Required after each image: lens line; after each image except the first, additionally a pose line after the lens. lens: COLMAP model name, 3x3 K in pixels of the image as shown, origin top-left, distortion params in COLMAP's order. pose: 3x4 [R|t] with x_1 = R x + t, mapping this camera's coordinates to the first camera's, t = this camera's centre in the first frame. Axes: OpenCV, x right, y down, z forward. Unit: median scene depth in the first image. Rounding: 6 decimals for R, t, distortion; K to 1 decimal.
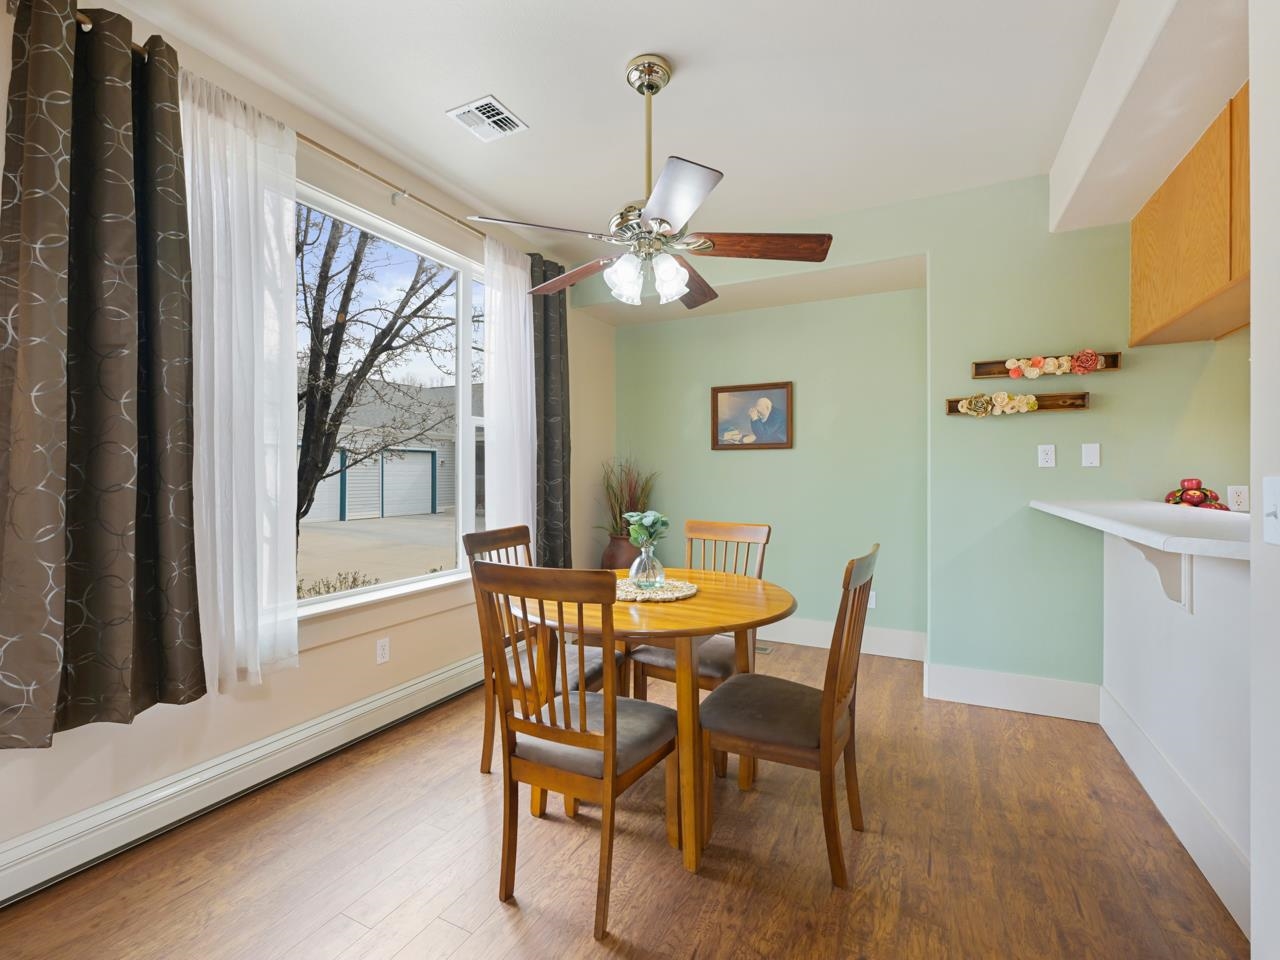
lens RADIAL K [[574.5, 0, 639.0], [0, 574.5, 472.6], [0, 0, 1]] dist [-0.005792, 0.001321]
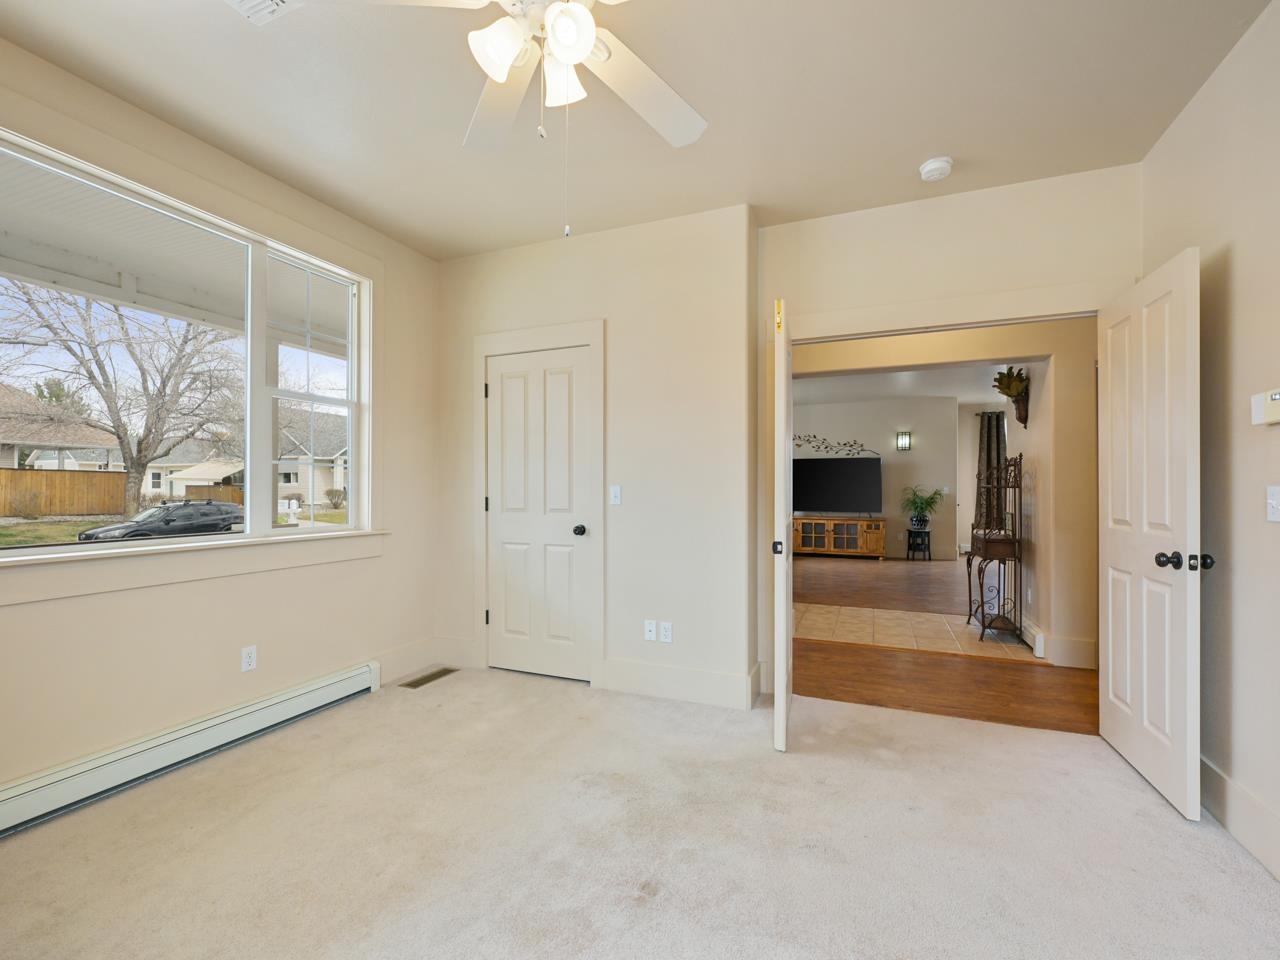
lens RADIAL K [[574.5, 0, 632.4], [0, 574.5, 488.5], [0, 0, 1]] dist [-0.005792, 0.001321]
pose [[0.065187, -0.003600, -0.997867, 2.942666], [0.000196, 0.999994, -0.003595, 0.015188], [0.997873, 0.000039, 0.065188, -1.931847]]
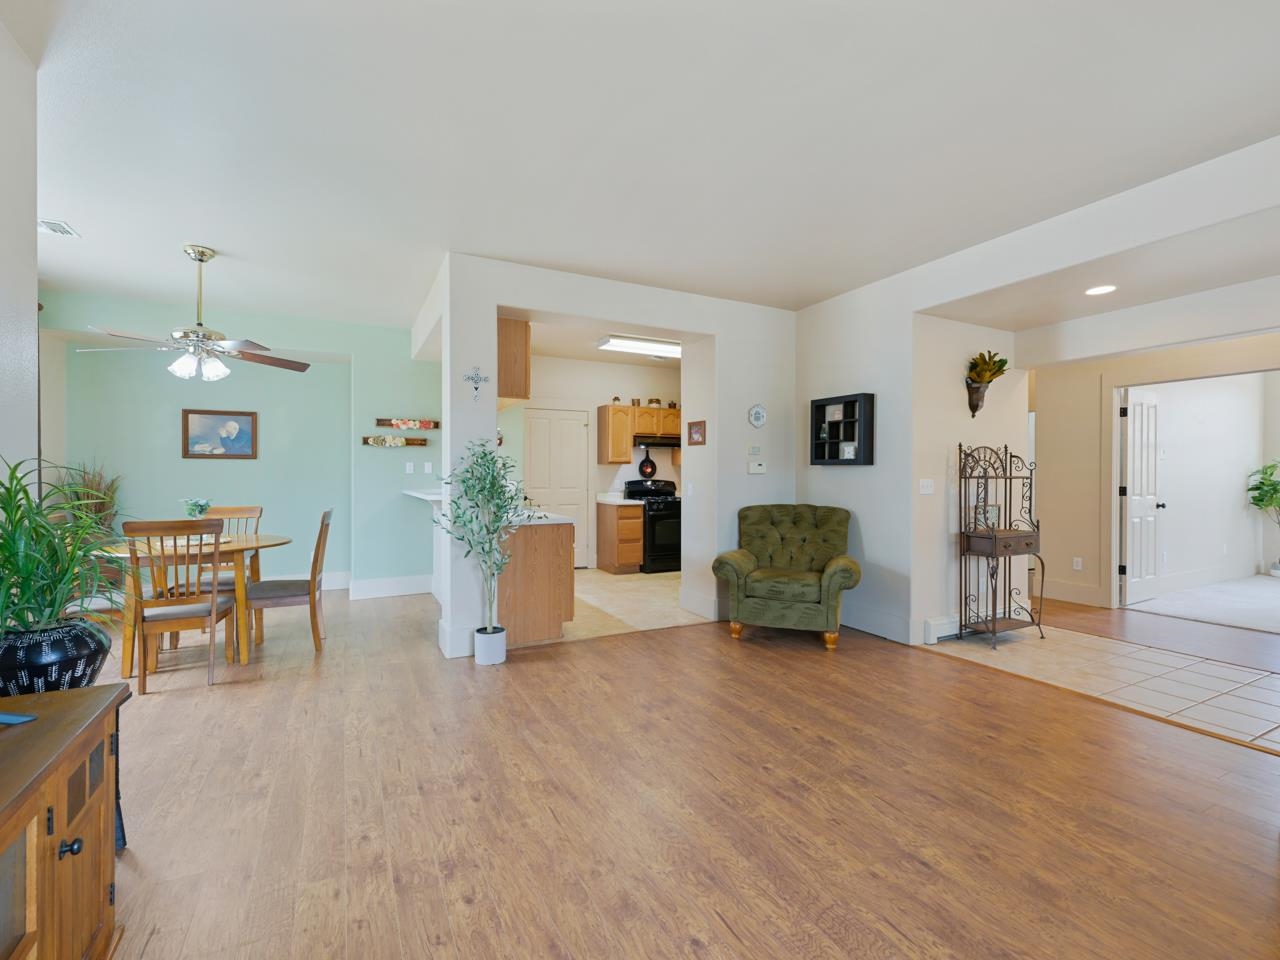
lens RADIAL K [[574.5, 0, 636.7], [0, 574.5, 478.4], [0, 0, 1]] dist [-0.005792, 0.001321]
pose [[0.591073, -0.003675, 0.806610, -0.474004], [-0.001342, 0.999984, 0.005540, -0.004046], [-0.806617, -0.004357, 0.591058, -0.884242]]
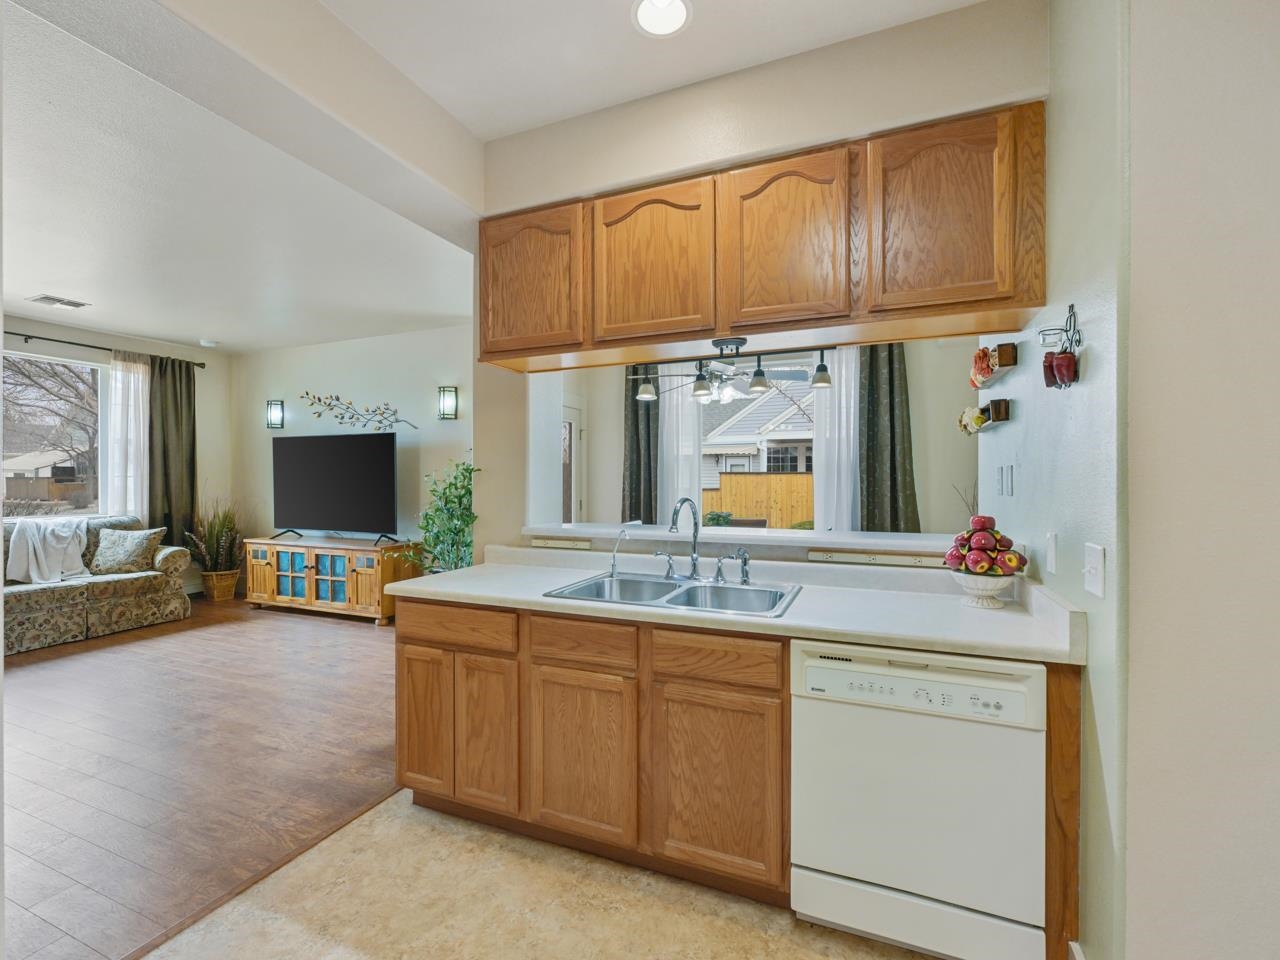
lens RADIAL K [[574.5, 0, 642.8], [0, 574.5, 484.8], [0, 0, 1]] dist [-0.005792, 0.001321]
pose [[0.069781, 0.009341, -0.997519, 1.504893], [-0.000108, 0.999956, 0.009356, -0.032522], [0.997562, -0.000546, 0.069779, 0.469663]]
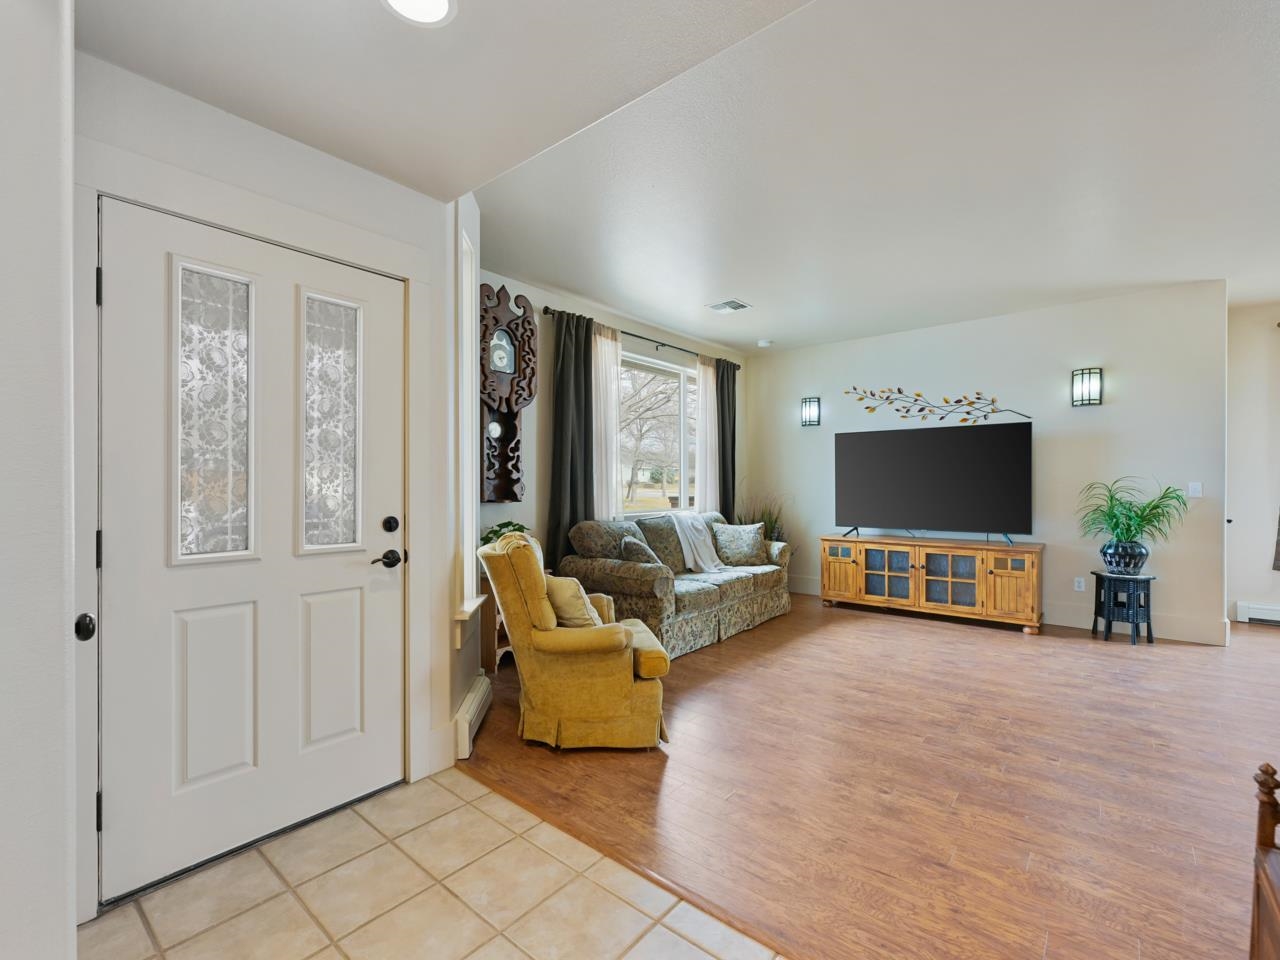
lens RADIAL K [[574.5, 0, 634.8], [0, 574.5, 486.0], [0, 0, 1]] dist [-0.005792, 0.001321]
pose [[-0.233643, 0.001136, -0.972322, 1.504549], [0.003115, 0.999995, 0.000420, -0.000092], [0.972318, -0.002931, -0.233645, -0.949717]]
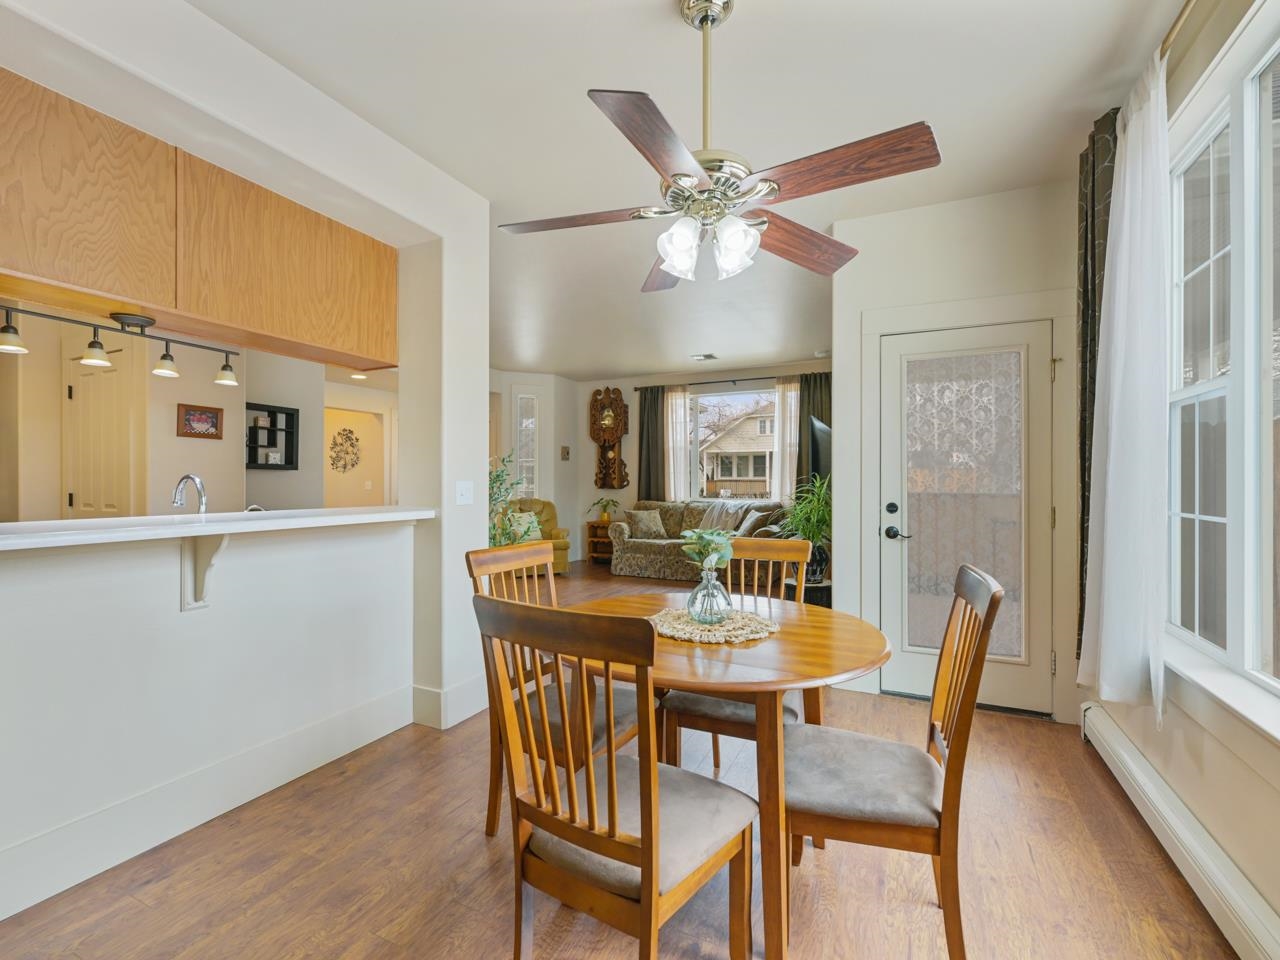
lens RADIAL K [[574.5, 0, 639.7], [0, 574.5, 484.0], [0, 0, 1]] dist [-0.005792, 0.001321]
pose [[-0.999699, -0.001752, -0.024488, 0.104031], [-0.001849, 0.999991, 0.003933, 0.002162], [0.024481, 0.003977, -0.999692, 1.408389]]
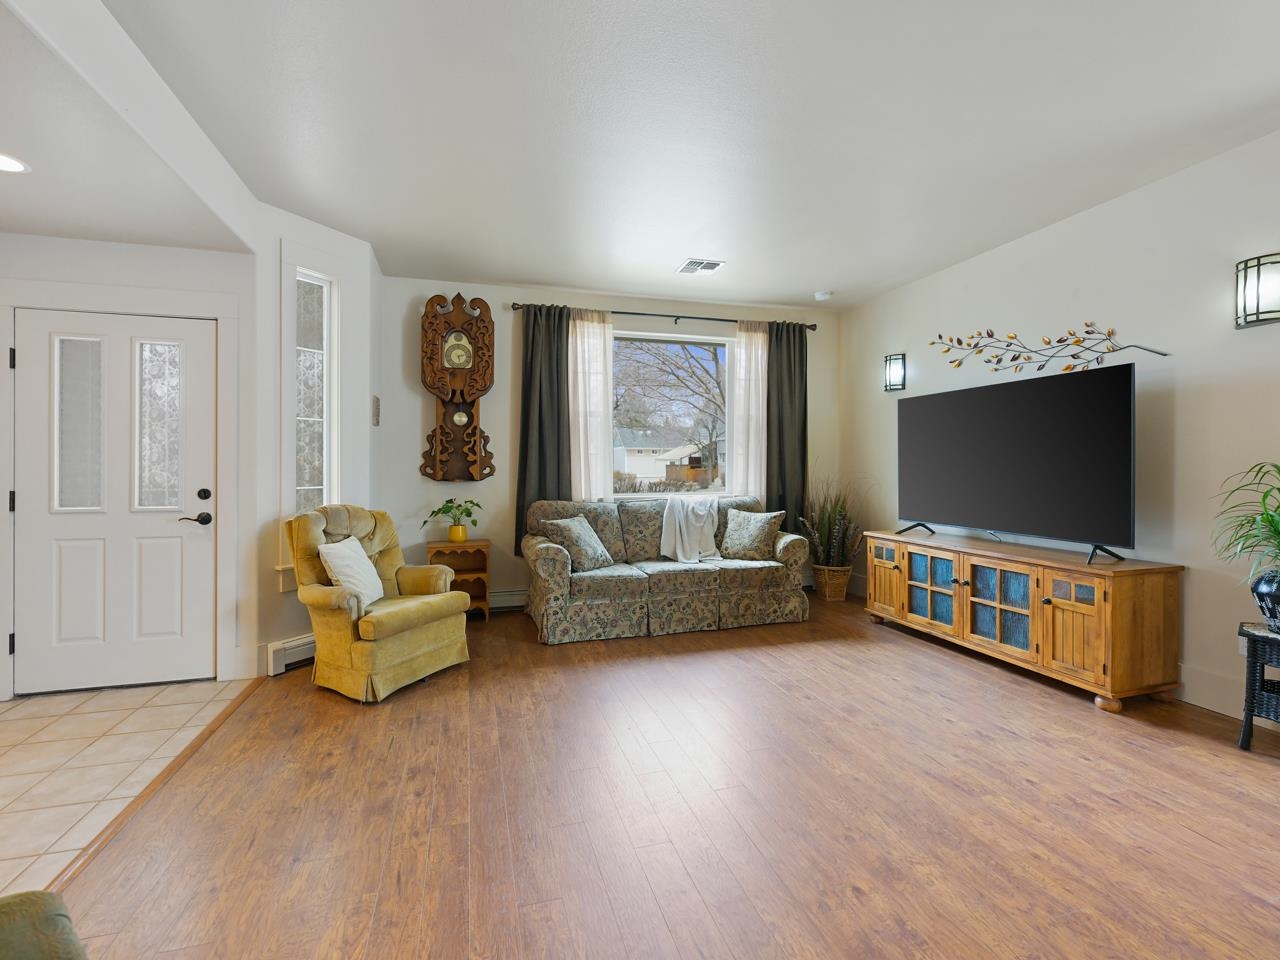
lens RADIAL K [[574.5, 0, 634.1], [0, 574.5, 474.1], [0, 0, 1]] dist [-0.005792, 0.001321]
pose [[-0.735623, 0.008286, -0.677341, 0.939052], [0.001122, 0.999939, 0.011015, 0.001485], [0.677390, 0.007343, -0.735587, -0.054907]]
